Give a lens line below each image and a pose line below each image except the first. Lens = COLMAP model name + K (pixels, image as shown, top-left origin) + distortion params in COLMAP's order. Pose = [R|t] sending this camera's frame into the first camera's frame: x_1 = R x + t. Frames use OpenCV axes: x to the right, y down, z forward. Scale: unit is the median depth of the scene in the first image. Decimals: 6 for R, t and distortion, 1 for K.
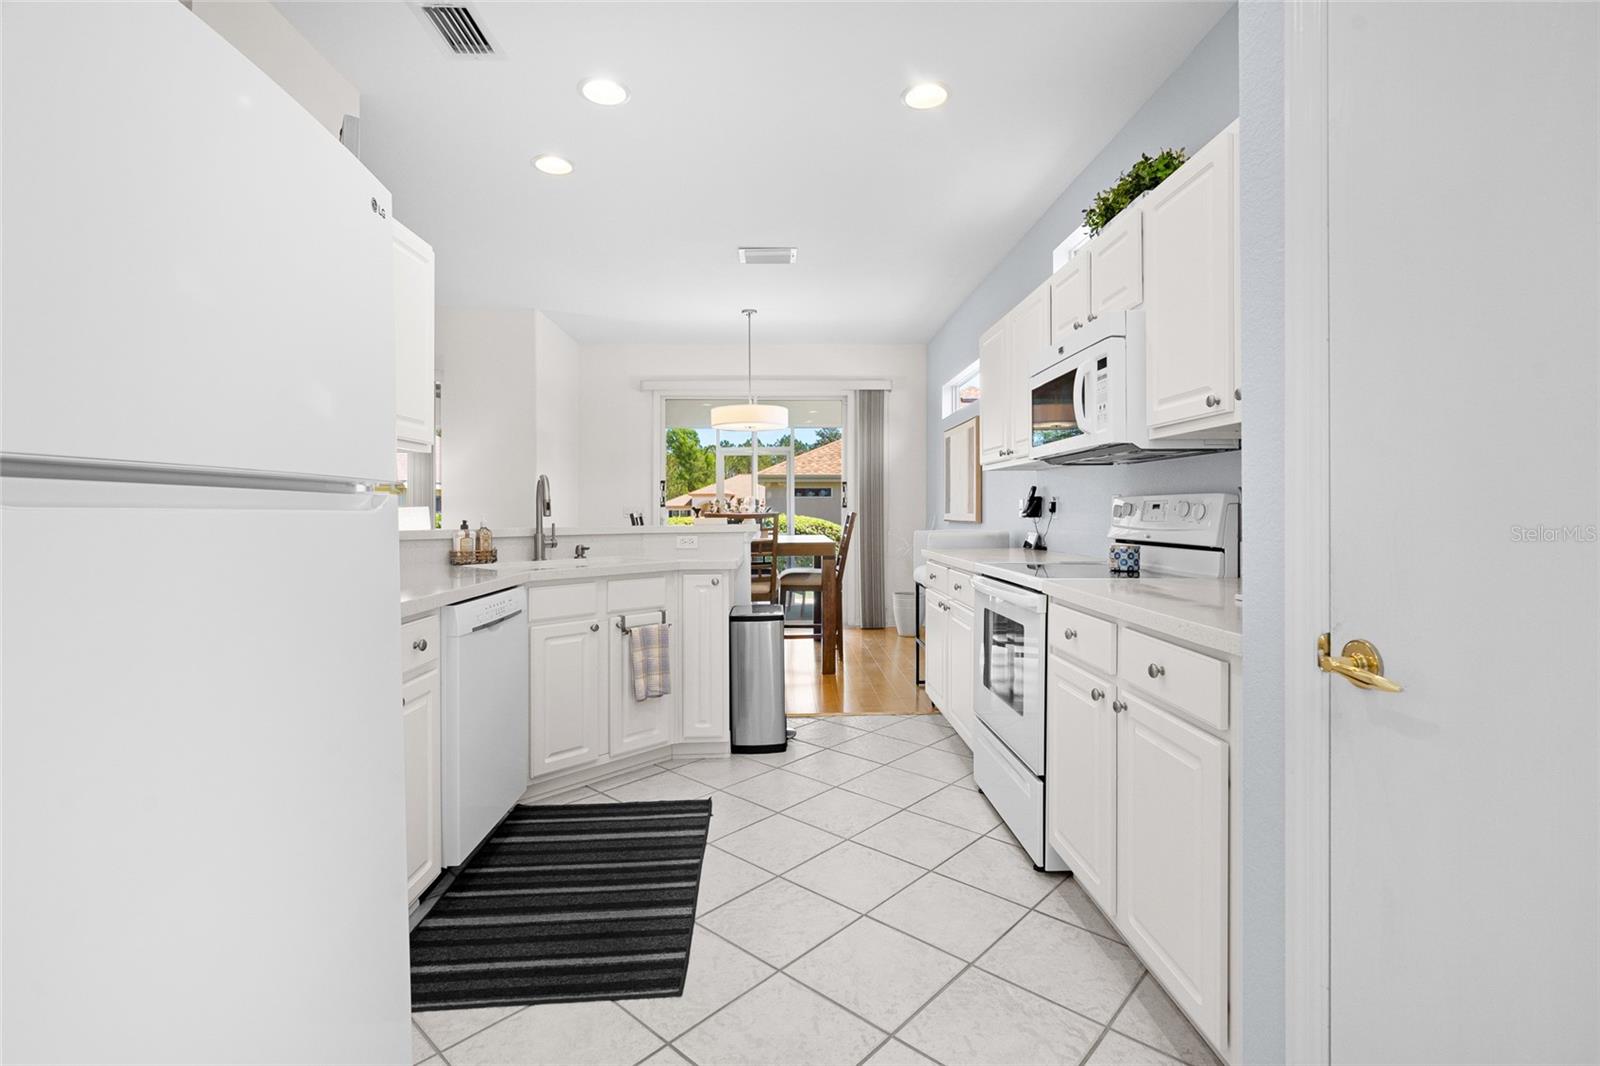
lens RADIAL K [[725.6, 0, 802.8], [0, 725.6, 509.1], [0, 0, 1]] dist [-0.007225, 0.003109]
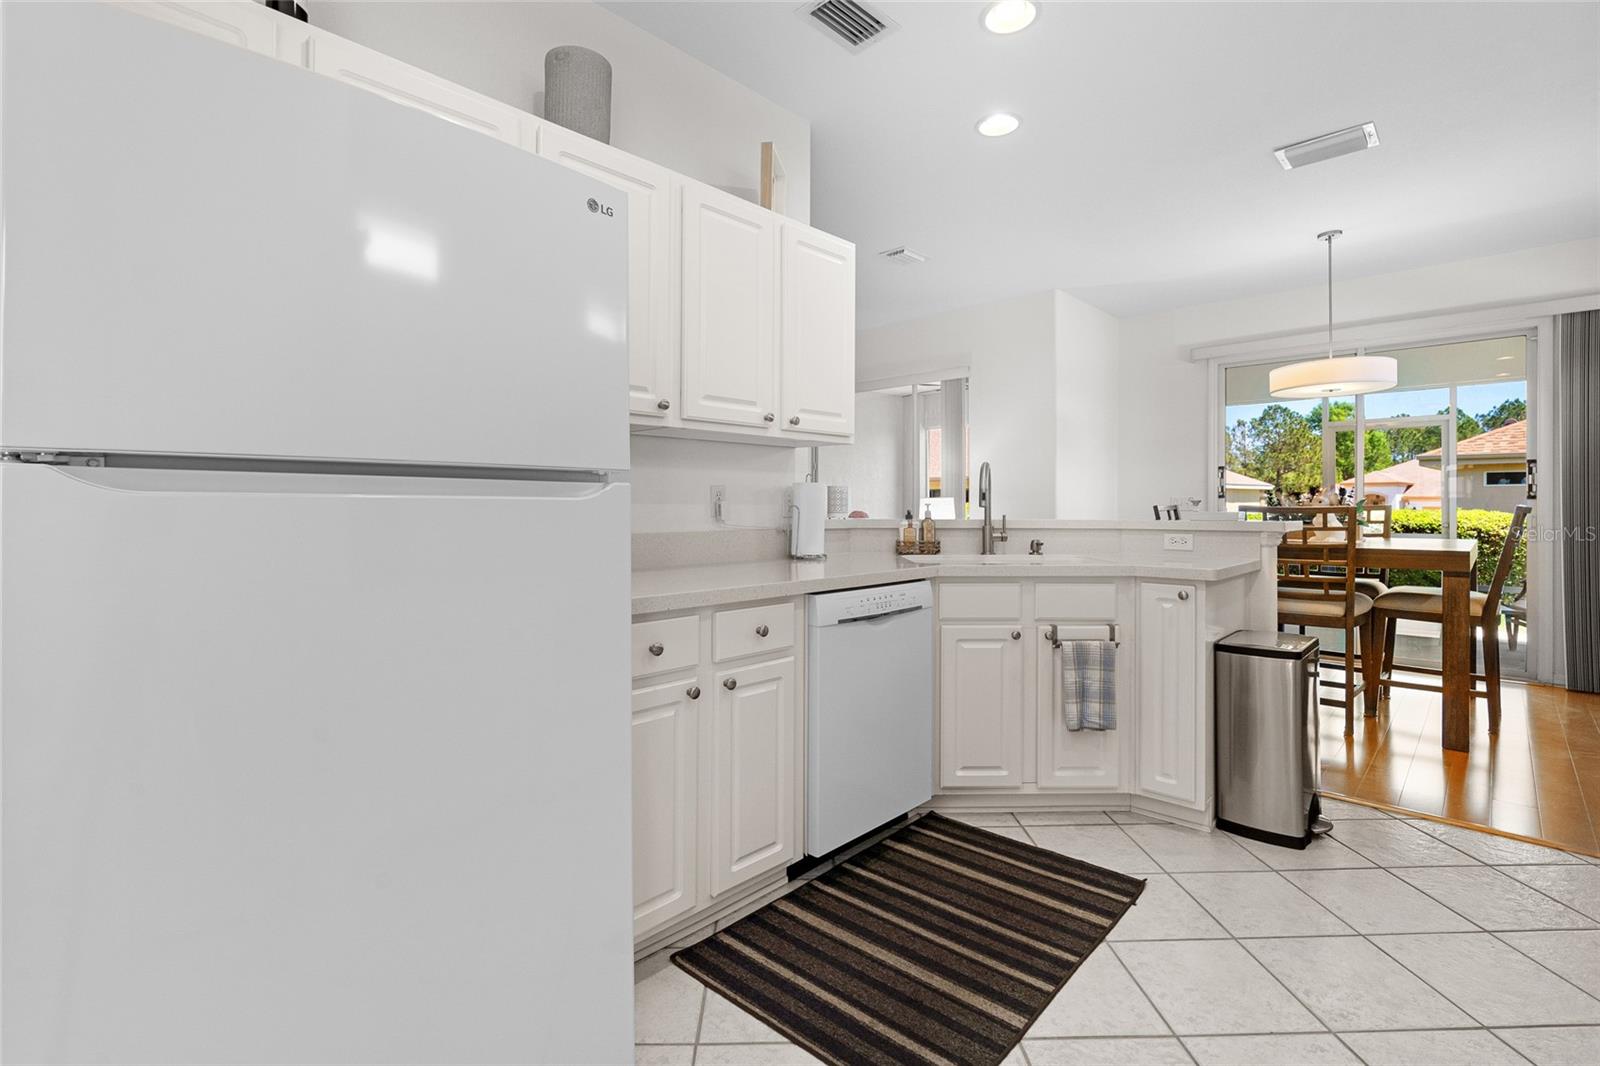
lens RADIAL K [[725.6, 0, 812.1], [0, 725.6, 497.4], [0, 0, 1]] dist [-0.007225, 0.003109]
pose [[0.701697, -0.001186, -0.712474, 0.155041], [-0.002736, 0.999987, -0.004359, 0.002273], [0.712470, 0.005008, 0.701685, 0.201699]]
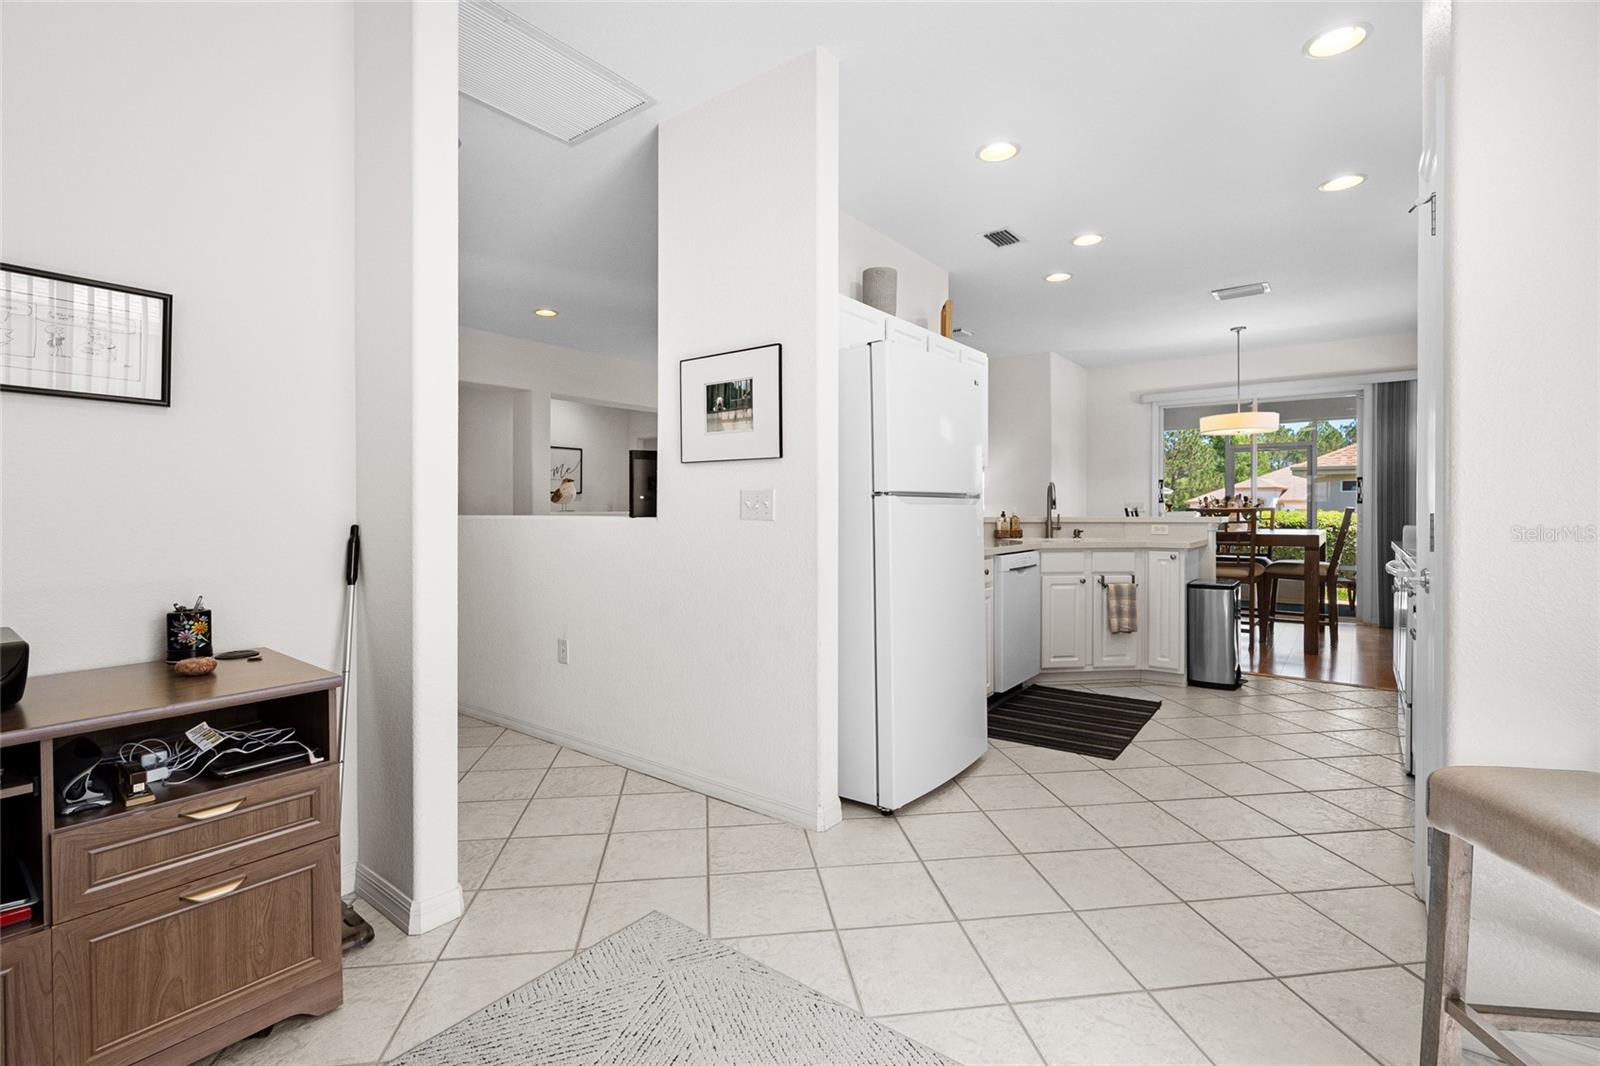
lens RADIAL K [[725.6, 0, 817.6], [0, 725.6, 505.1], [0, 0, 1]] dist [-0.007225, 0.003109]
pose [[0.780677, 0.002456, -0.624930, 0.226527], [-0.001887, 0.999997, 0.001573, 0.000003], [0.624932, -0.000048, 0.780679, -0.536154]]
